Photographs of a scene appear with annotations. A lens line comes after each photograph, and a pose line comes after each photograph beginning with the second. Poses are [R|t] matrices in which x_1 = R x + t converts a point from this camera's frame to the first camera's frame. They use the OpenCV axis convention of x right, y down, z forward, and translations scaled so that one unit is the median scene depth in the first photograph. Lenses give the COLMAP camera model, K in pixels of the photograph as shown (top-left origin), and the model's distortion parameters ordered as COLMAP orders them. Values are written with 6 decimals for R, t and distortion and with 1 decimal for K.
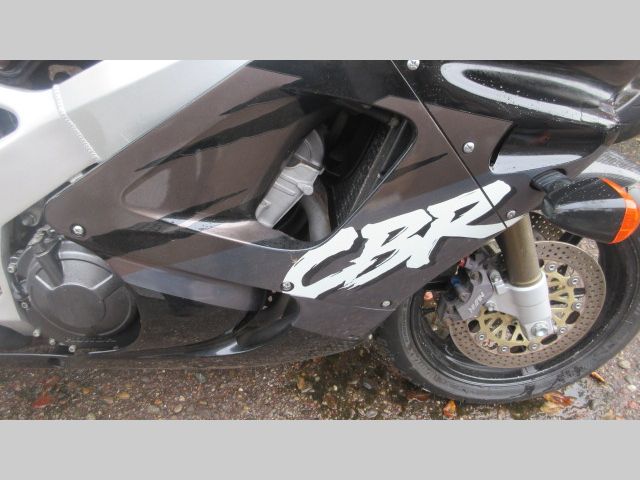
lens RADIAL K [[478.8, 0, 320.1], [0, 478.8, 244.1], [0, 0, 1]] dist [-0.000107, 0.012044]
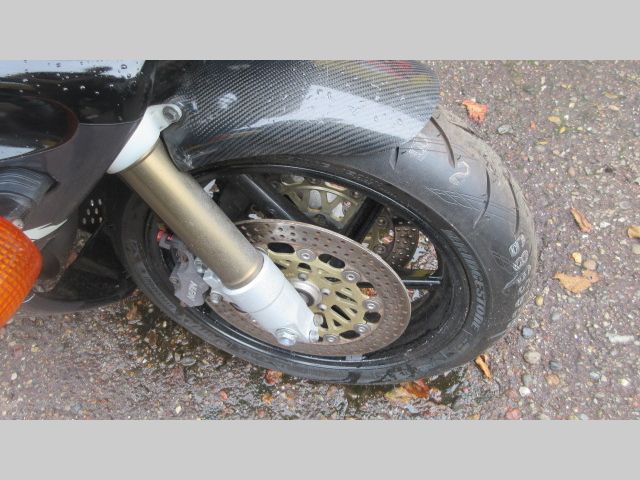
lens RADIAL K [[478.8, 0, 316.8], [0, 478.8, 239.4], [0, 0, 1]] dist [-0.000107, 0.012044]
pose [[0.955792, 0.123693, -0.266760, 0.563056], [-0.033943, 0.947564, 0.317759, -0.153446], [0.292077, -0.294657, 0.909873, 0.344454]]
